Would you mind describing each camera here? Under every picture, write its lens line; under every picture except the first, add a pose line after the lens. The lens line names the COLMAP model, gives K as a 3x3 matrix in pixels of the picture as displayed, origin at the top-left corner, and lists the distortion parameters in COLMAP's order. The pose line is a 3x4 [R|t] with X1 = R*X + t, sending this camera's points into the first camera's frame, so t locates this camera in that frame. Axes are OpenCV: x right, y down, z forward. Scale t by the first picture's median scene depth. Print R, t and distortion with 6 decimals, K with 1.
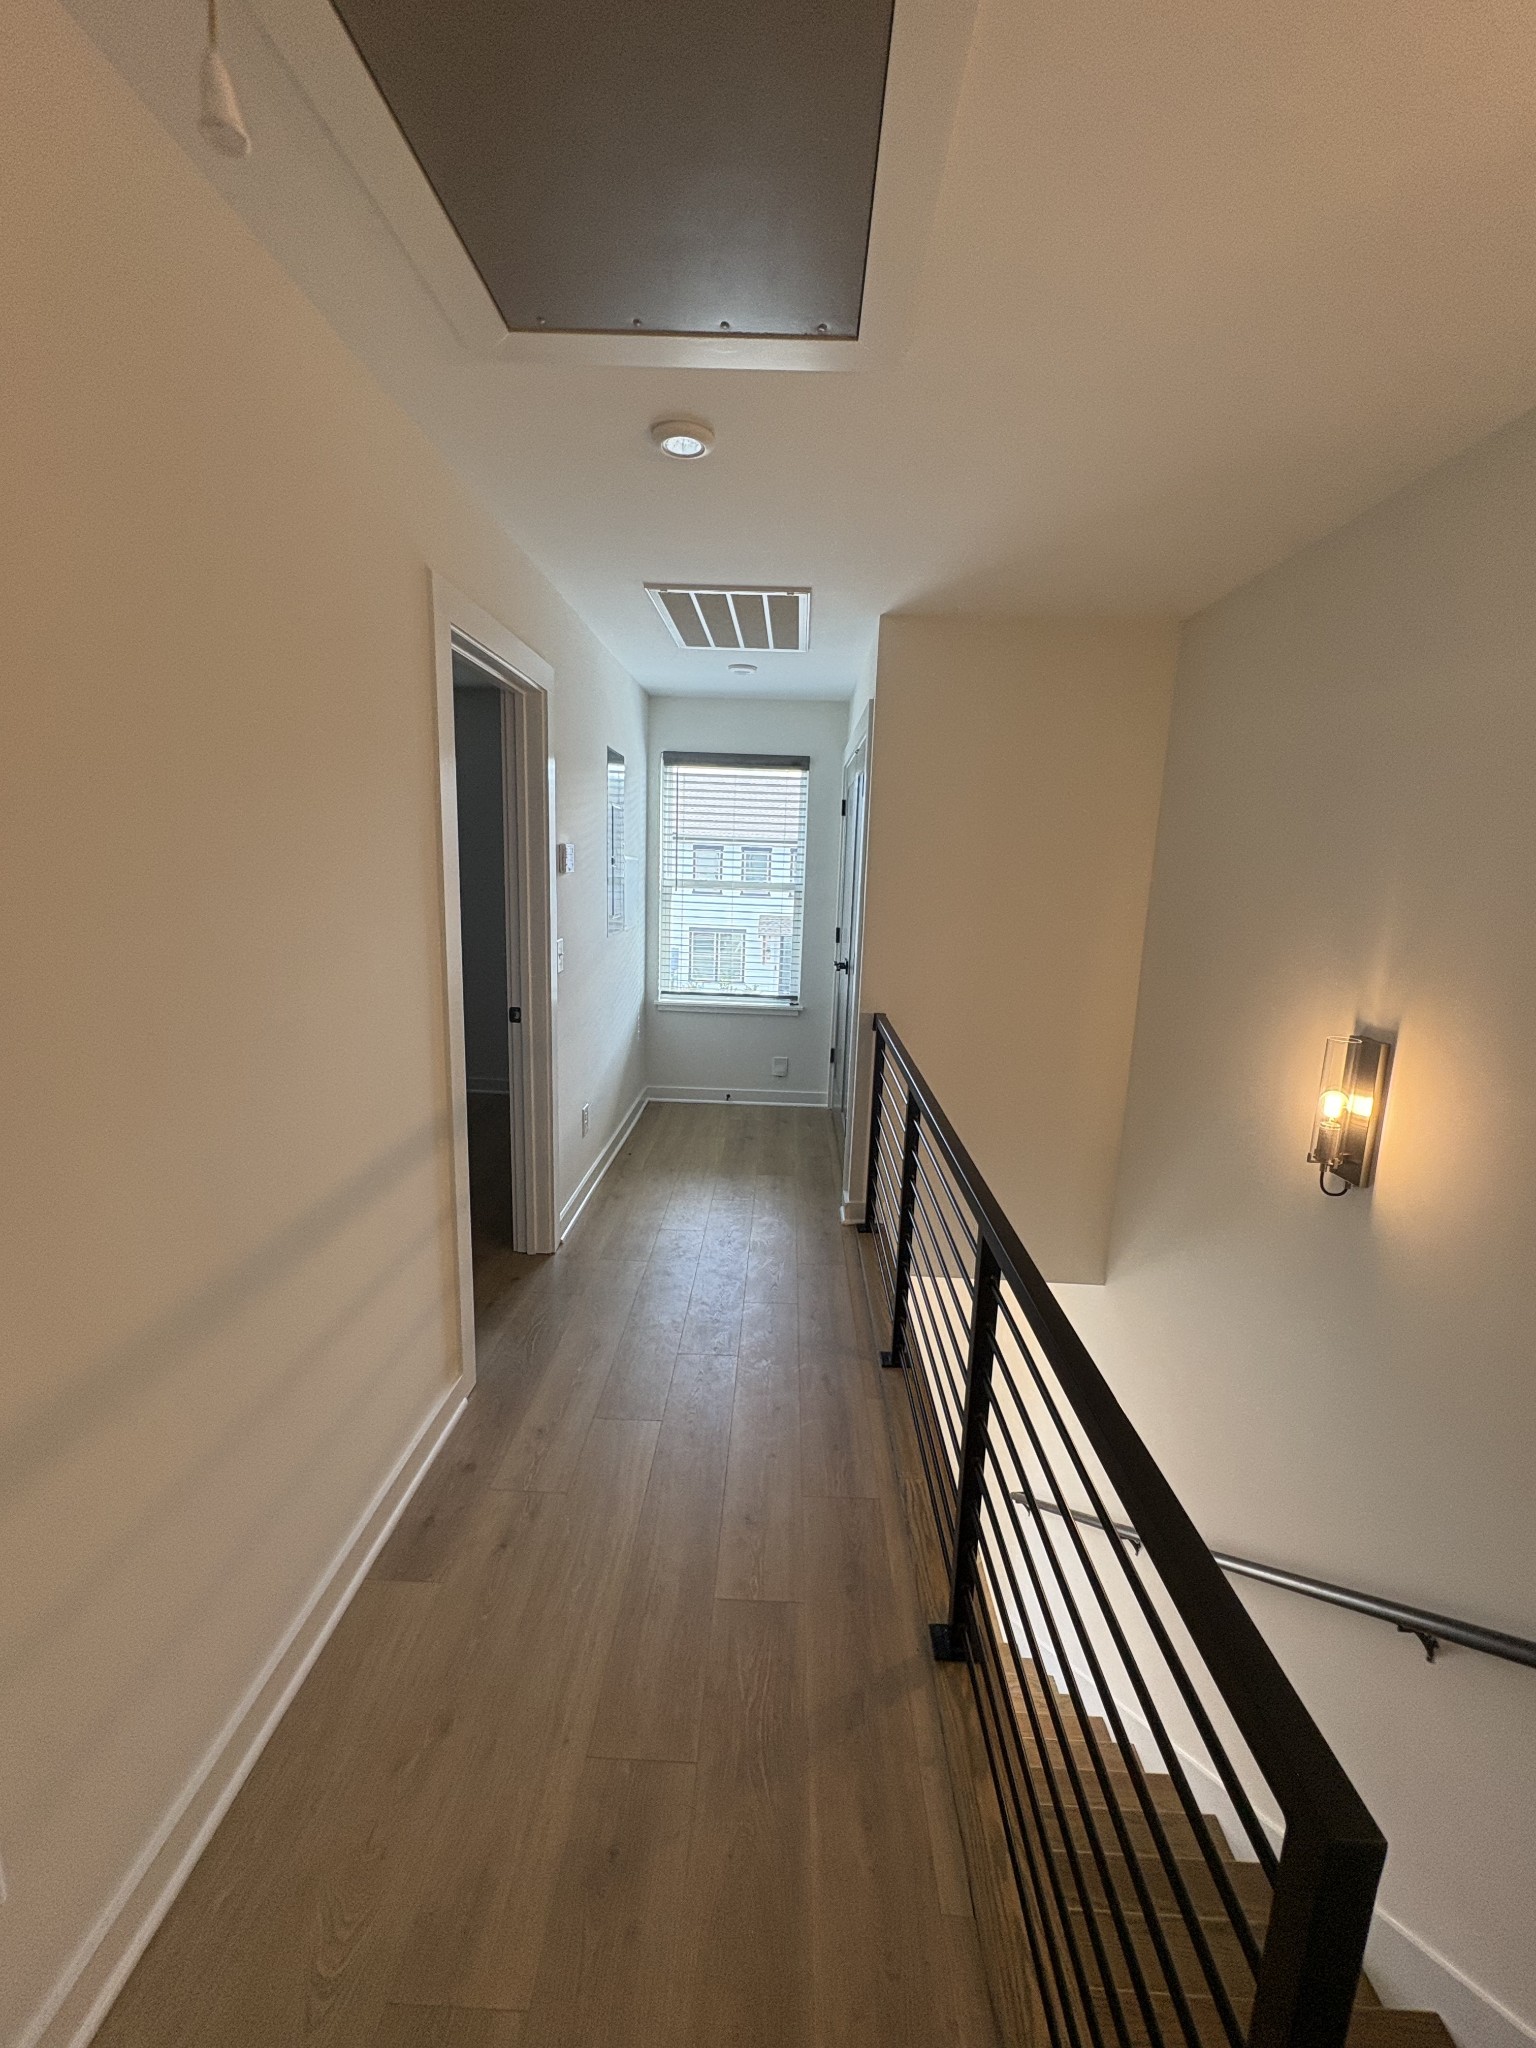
lens RADIAL K [[858.7, 0, 768.0], [0, 858.7, 1024.0], [0, 0, 1]] dist [0.000192, 0.000006]
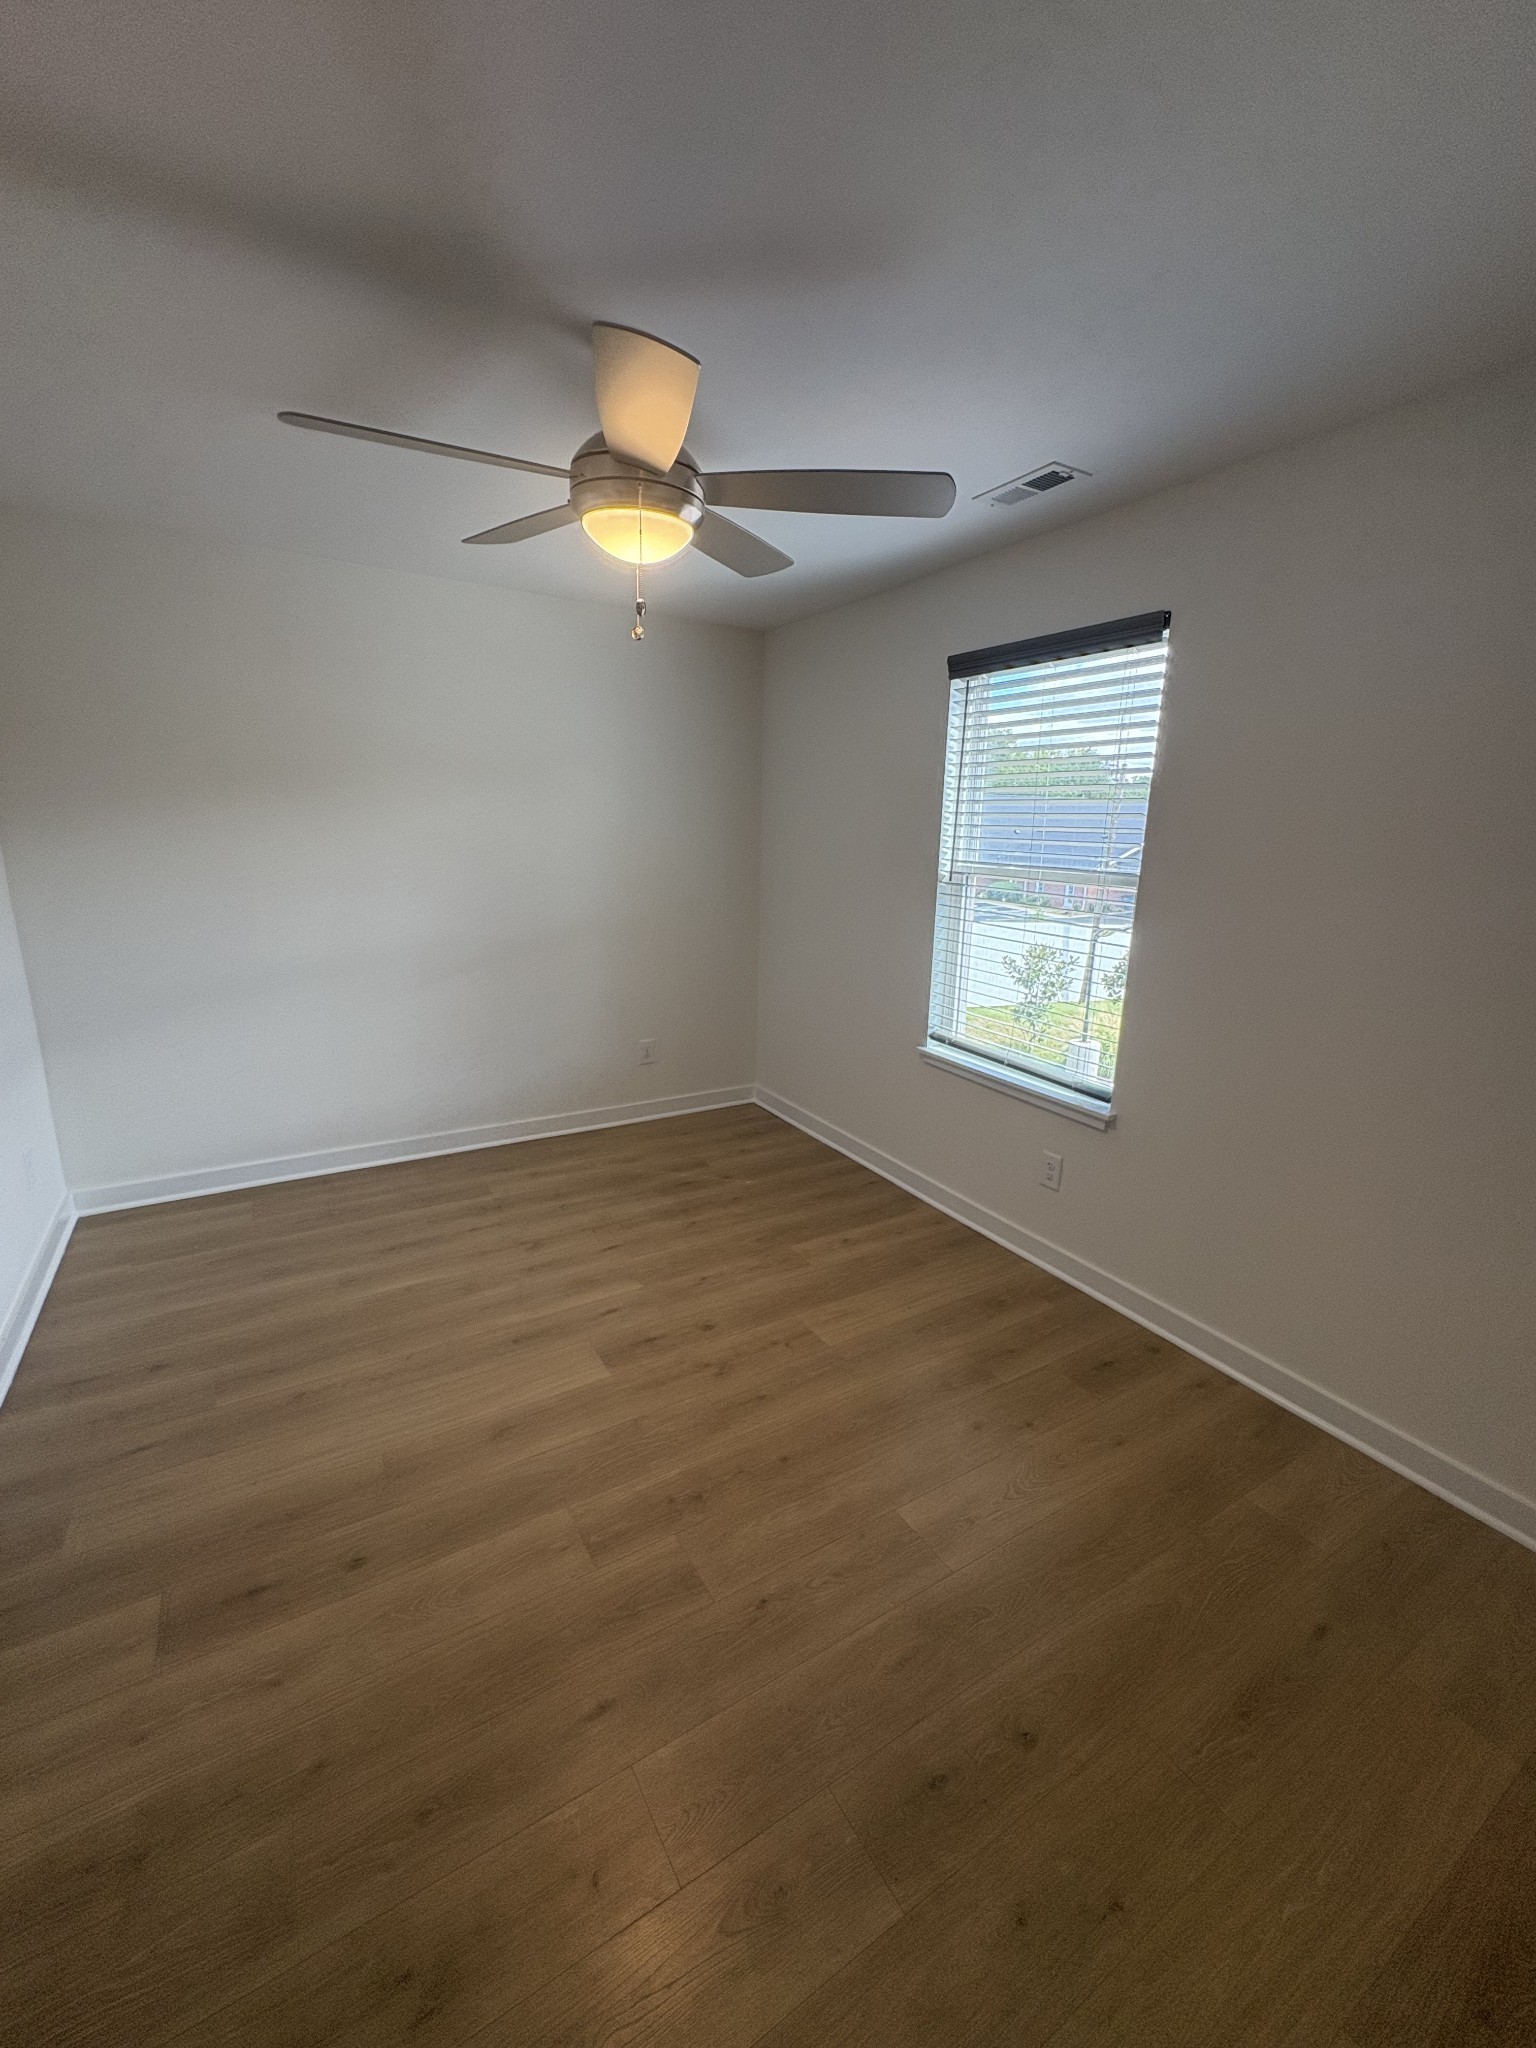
lens RADIAL K [[858.7, 0, 768.0], [0, 858.7, 1024.0], [0, 0, 1]] dist [0.000192, 0.000006]
pose [[0.525316, 0.167308, -0.834296, 0.363539], [-0.149071, 0.983411, 0.103348, -0.097524], [0.837747, 0.070079, 0.541543, 0.557479]]
